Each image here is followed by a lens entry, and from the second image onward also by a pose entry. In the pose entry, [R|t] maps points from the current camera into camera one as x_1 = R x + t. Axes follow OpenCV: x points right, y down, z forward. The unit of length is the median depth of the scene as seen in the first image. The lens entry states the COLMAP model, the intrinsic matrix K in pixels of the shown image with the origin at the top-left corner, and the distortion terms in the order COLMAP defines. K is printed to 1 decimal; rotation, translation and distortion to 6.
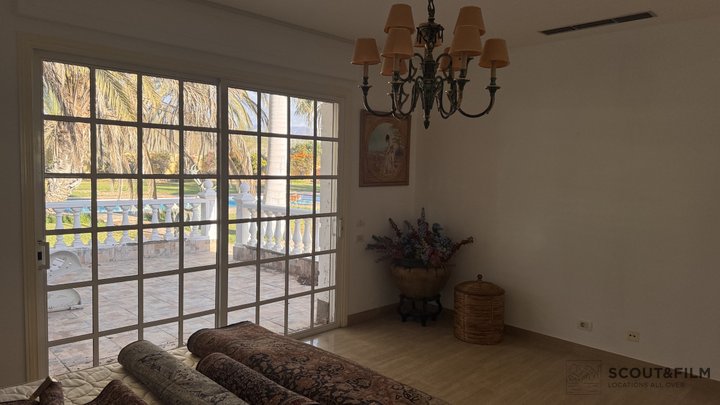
lens RADIAL K [[502.9, 0, 358.0], [0, 502.9, 204.0], [0, 0, 1]] dist [0.036624, -0.034609]
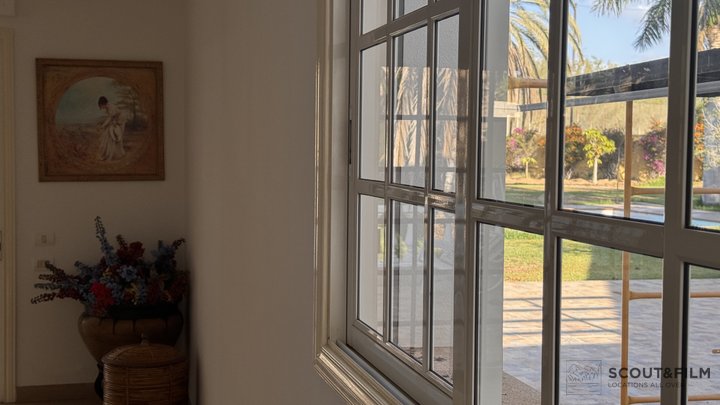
lens RADIAL K [[996.9, 0, 359.2], [0, 996.9, 204.3], [0, 0, 1]] dist [0.167847, 0.000000]
pose [[0.858322, 0.014866, -0.512896, 0.961383], [-0.025983, 0.999557, -0.014510, 0.001744], [0.512453, 0.025781, 0.858328, 0.120626]]
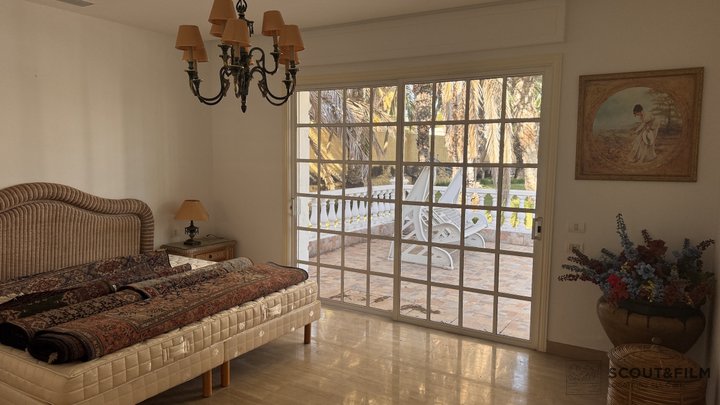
lens RADIAL K [[502.9, 0, 365.6], [0, 502.9, 202.3], [0, 0, 1]] dist [0.036624, -0.034609]
pose [[0.238092, 0.076616, -0.968216, 0.646735], [-0.078165, 0.995162, 0.059527, -0.019809], [0.968092, 0.061507, 0.242929, 0.497634]]
